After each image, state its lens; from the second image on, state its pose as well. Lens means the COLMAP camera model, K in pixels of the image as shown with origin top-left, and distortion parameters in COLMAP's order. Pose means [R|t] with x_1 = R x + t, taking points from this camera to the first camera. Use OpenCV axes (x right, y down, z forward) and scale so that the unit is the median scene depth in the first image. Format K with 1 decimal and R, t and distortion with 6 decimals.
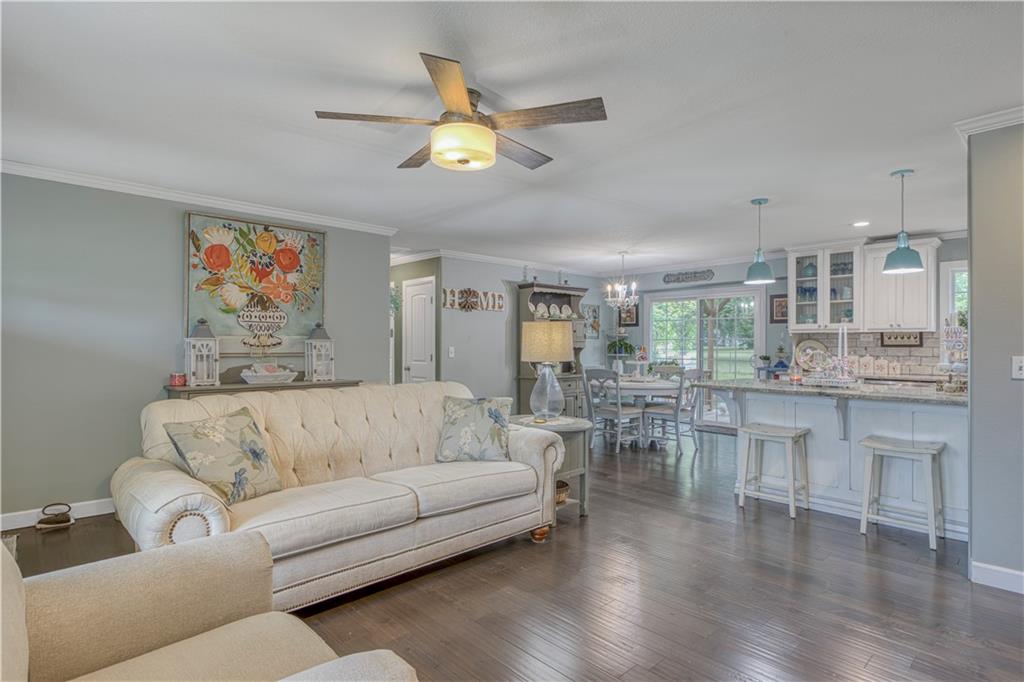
lens RADIAL K [[530.3, 0, 514.4], [0, 530.3, 338.5], [0, 0, 1]] dist [-0.000693, 0.000667]
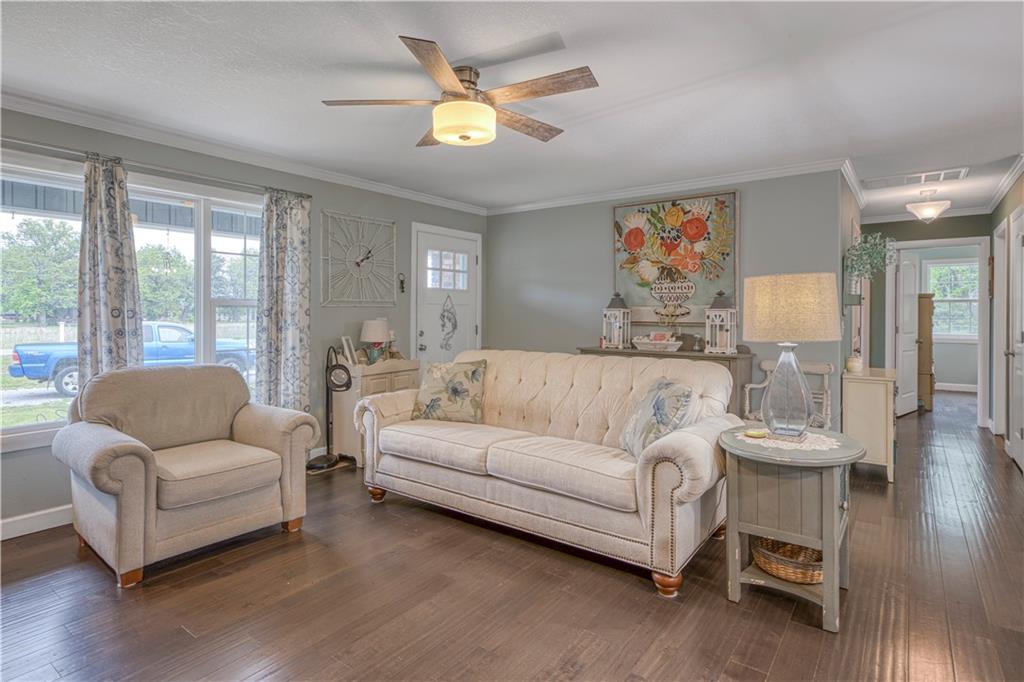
lens RADIAL K [[538.3, 0, 509.9], [0, 538.3, 313.3], [0, 0, 1]] dist [-0.000635, 0.000129]
pose [[0.168231, -0.000323, -0.985748, 0.541585], [0.009549, 0.999954, 0.001302, 0.005217], [0.985701, -0.009632, 0.168226, 0.513420]]
